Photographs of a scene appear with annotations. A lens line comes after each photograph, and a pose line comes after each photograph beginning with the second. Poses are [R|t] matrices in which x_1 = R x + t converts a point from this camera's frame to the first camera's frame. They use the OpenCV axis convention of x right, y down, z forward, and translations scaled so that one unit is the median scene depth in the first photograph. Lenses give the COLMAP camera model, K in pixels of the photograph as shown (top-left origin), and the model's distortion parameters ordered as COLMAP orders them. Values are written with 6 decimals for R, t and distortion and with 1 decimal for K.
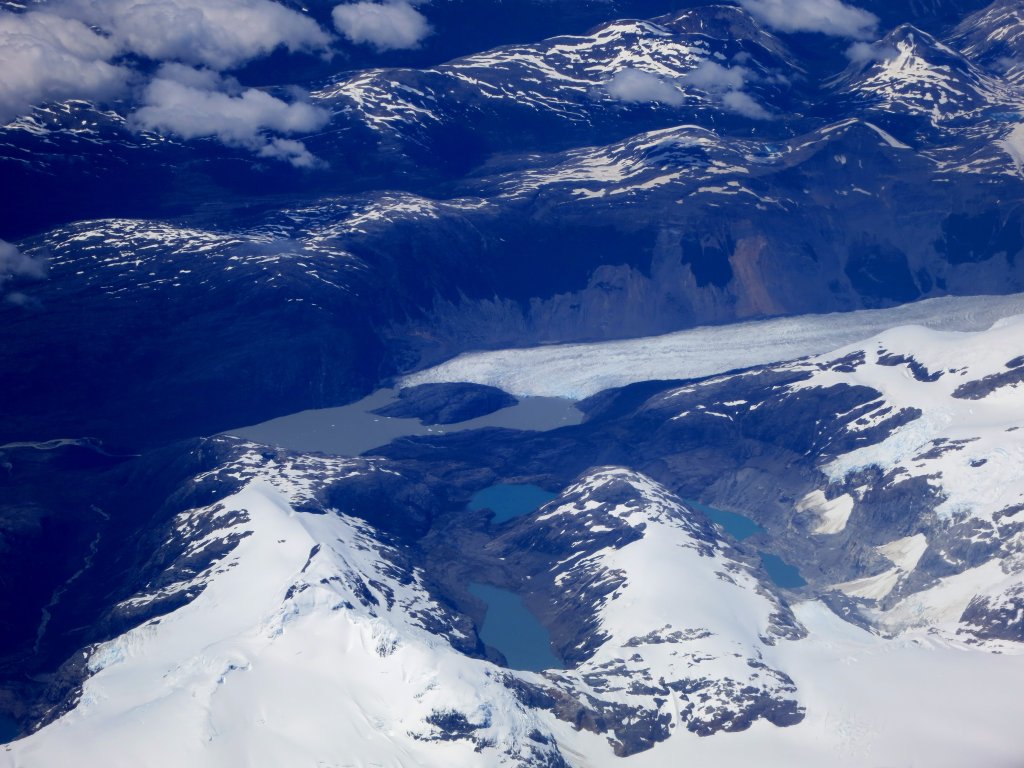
lens RADIAL K [[3470.5, 0, 511.9], [0, 3470.5, 384.9], [0, 0, 1]] dist [-0.087282, 0.000000]
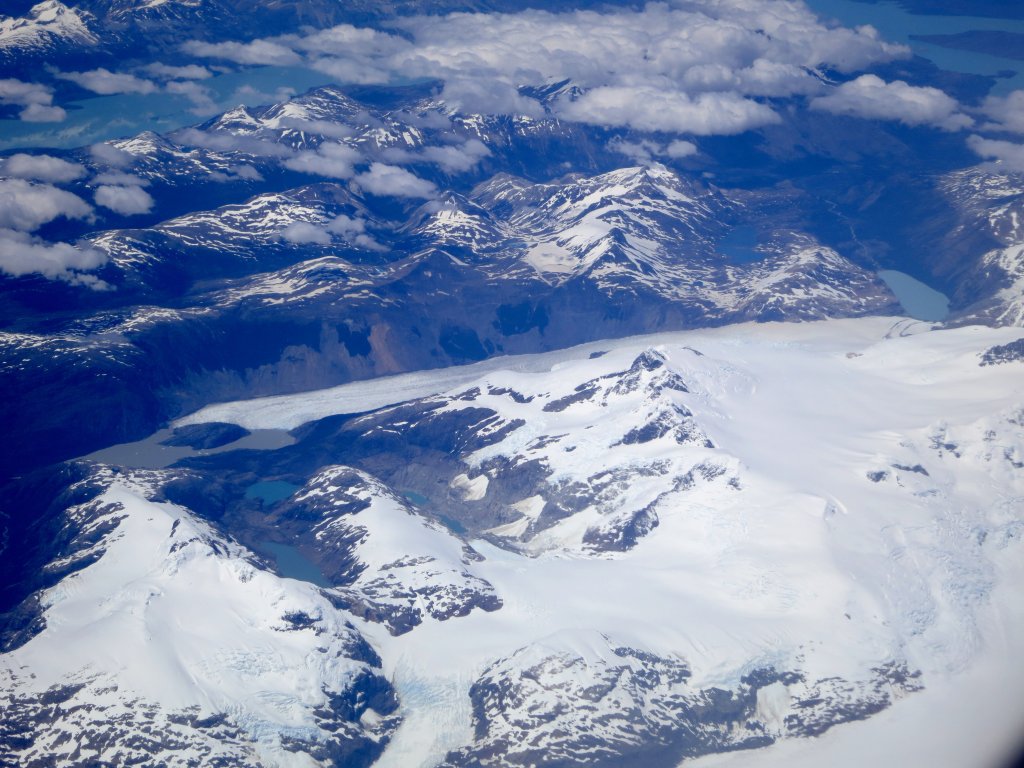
lens RADIAL K [[2299.9, 0, 511.4], [0, 2299.9, 382.6], [0, 0, 1]] dist [-0.088954, 0.000000]
pose [[0.978471, -0.046695, 0.201033, -0.091536], [0.052982, 0.998257, -0.026003, 0.015535], [-0.199469, 0.036094, 0.979239, -0.038136]]
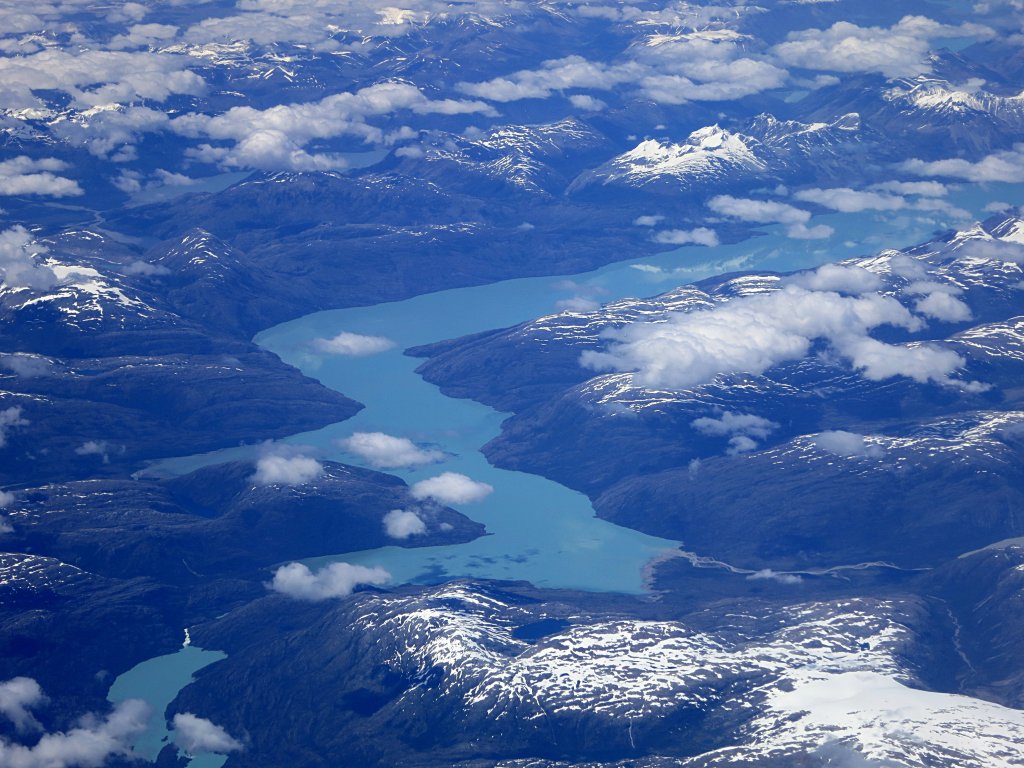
lens RADIAL K [[2650.8, 0, 512.3], [0, 2650.8, 384.0], [0, 0, 1]] dist [-0.081690, 0.000000]
pose [[0.997141, -0.045023, 0.060690, -0.353069], [0.051647, 0.992319, -0.112411, 0.060560], [-0.055163, 0.115224, 0.991807, -0.172546]]
